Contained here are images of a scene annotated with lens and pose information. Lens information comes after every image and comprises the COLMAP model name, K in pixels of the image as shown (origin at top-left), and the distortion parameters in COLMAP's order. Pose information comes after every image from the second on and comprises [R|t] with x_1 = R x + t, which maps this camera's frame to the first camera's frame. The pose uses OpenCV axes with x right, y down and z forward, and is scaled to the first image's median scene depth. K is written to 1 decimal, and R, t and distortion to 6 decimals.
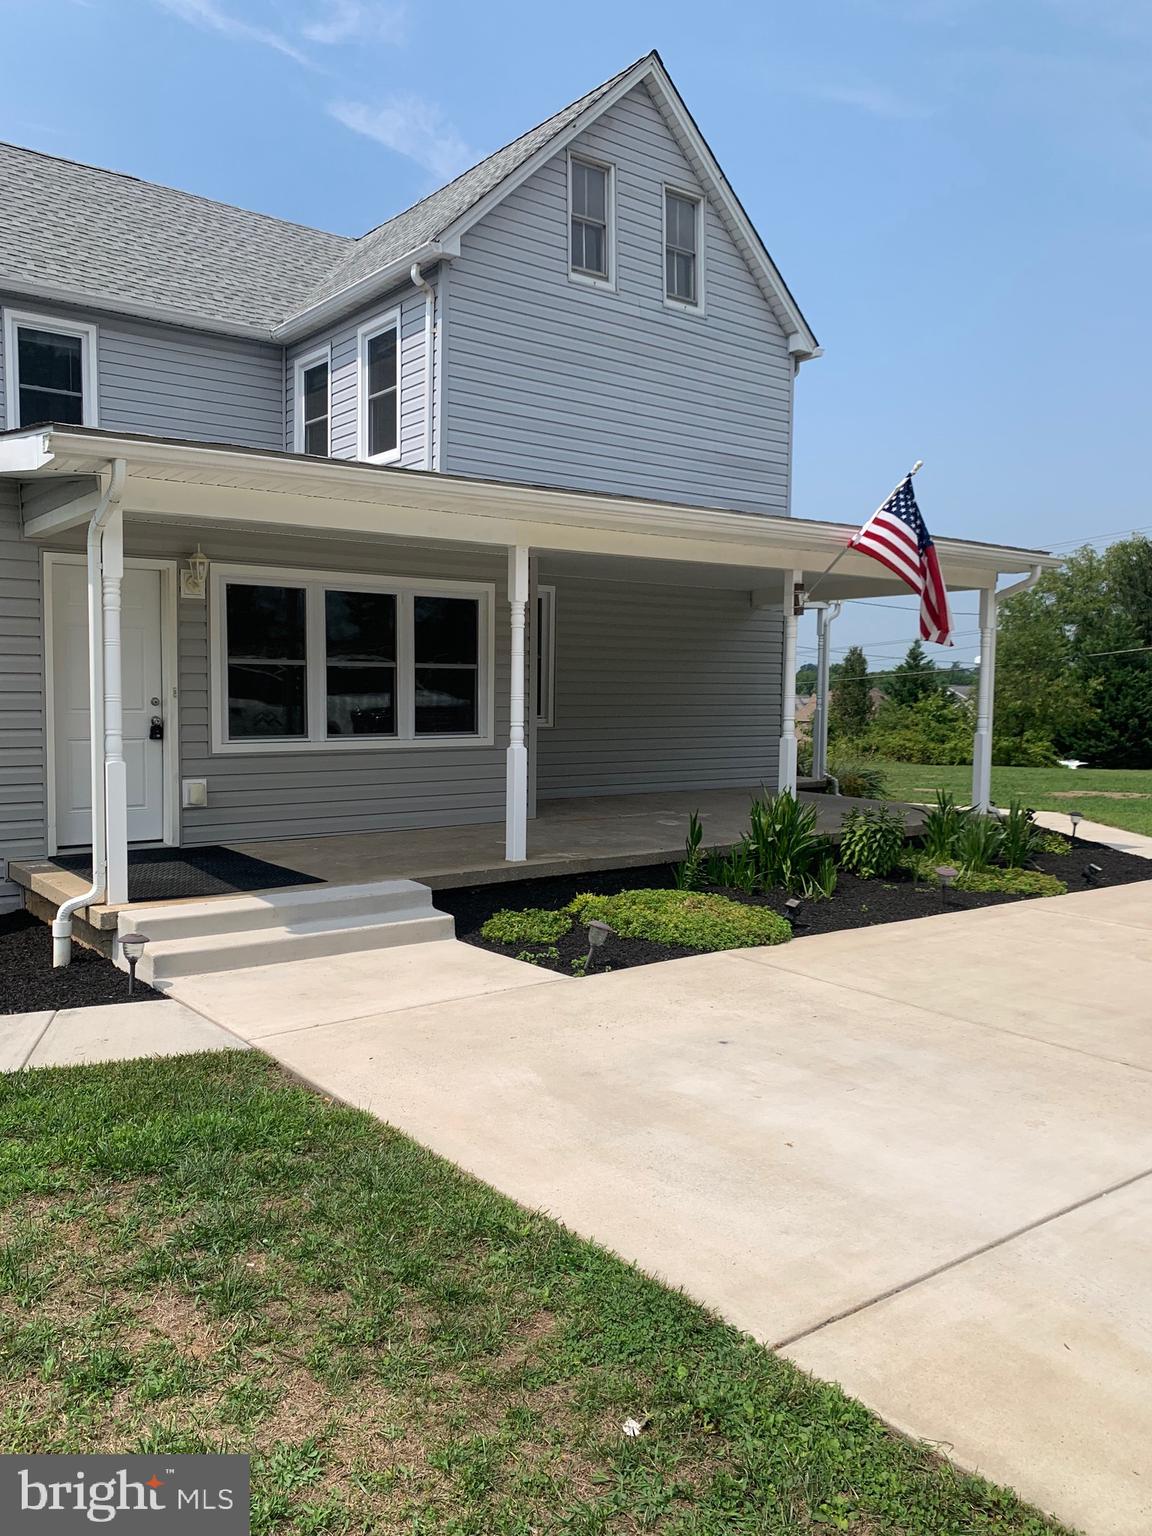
lens RADIAL K [[1178.8, 0, 562.4], [0, 1178.8, 760.2], [0, 0, 1]] dist [0.037489, -0.039508]
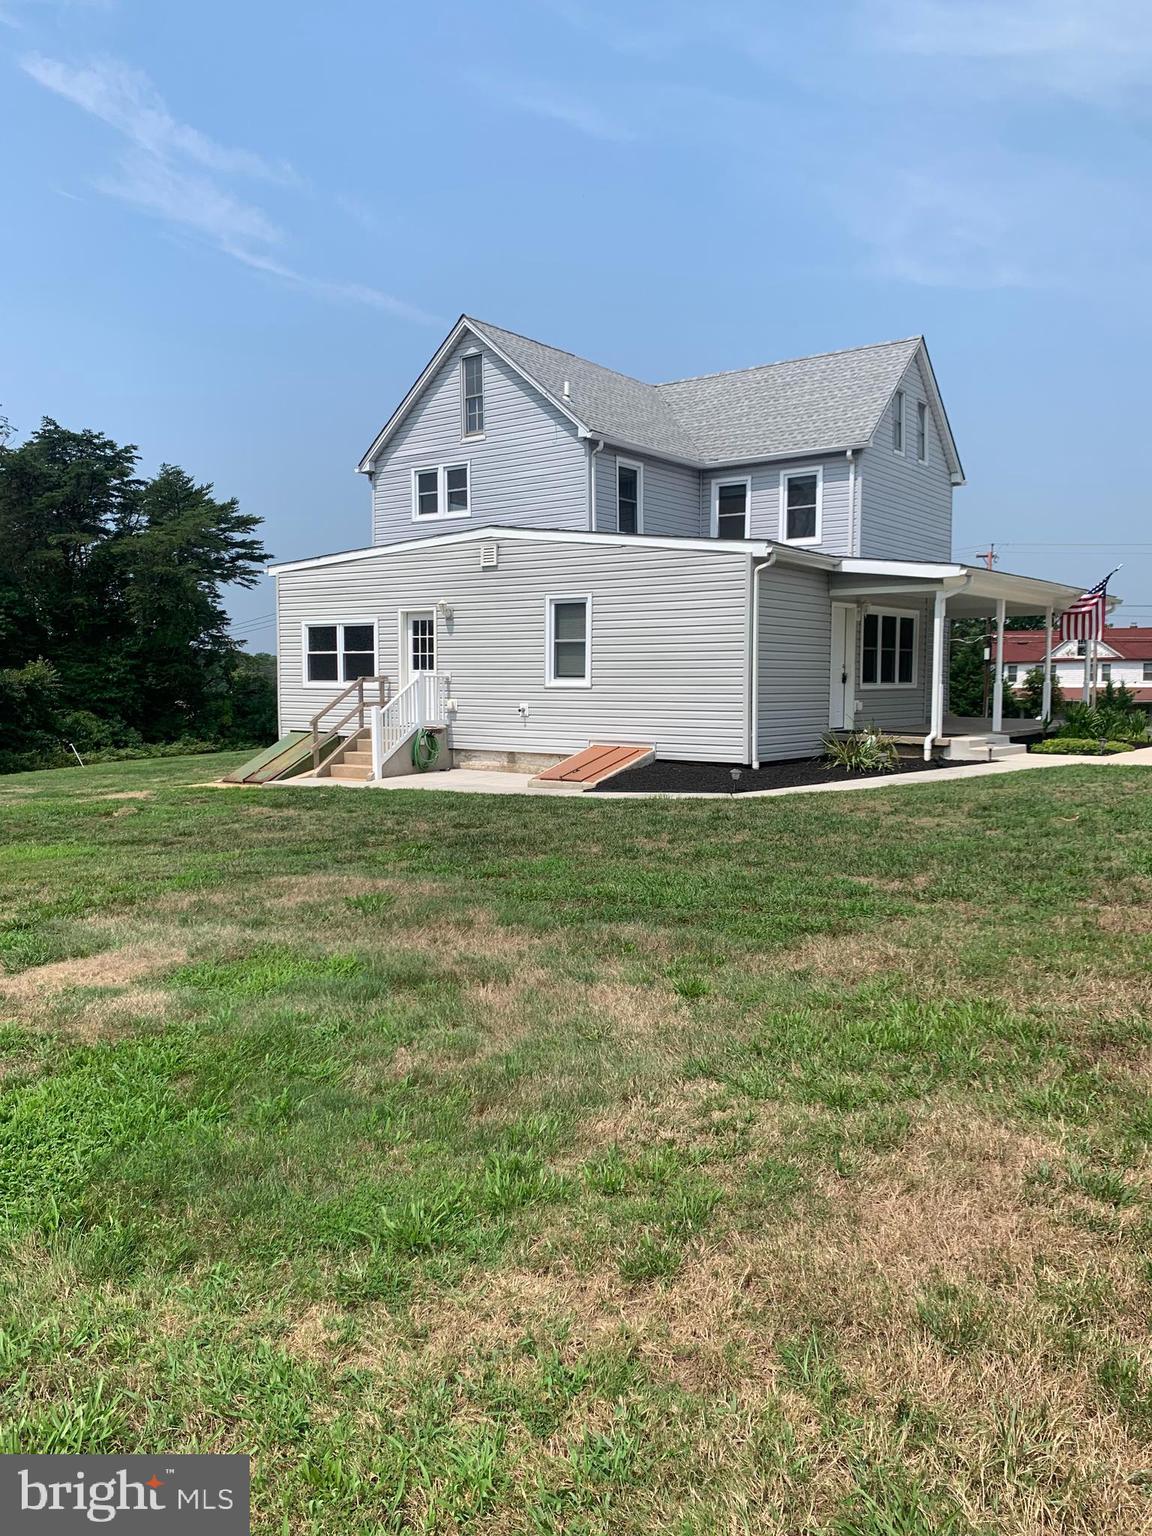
lens RADIAL K [[1178.8, 0, 571.7], [0, 1178.8, 768.7], [0, 0, 1]] dist [0.037489, -0.039508]
pose [[0.965425, -0.025845, 0.259397, -0.977810], [0.022087, 0.999605, 0.017391, 0.065360], [-0.259744, -0.011061, 0.965614, -0.715234]]
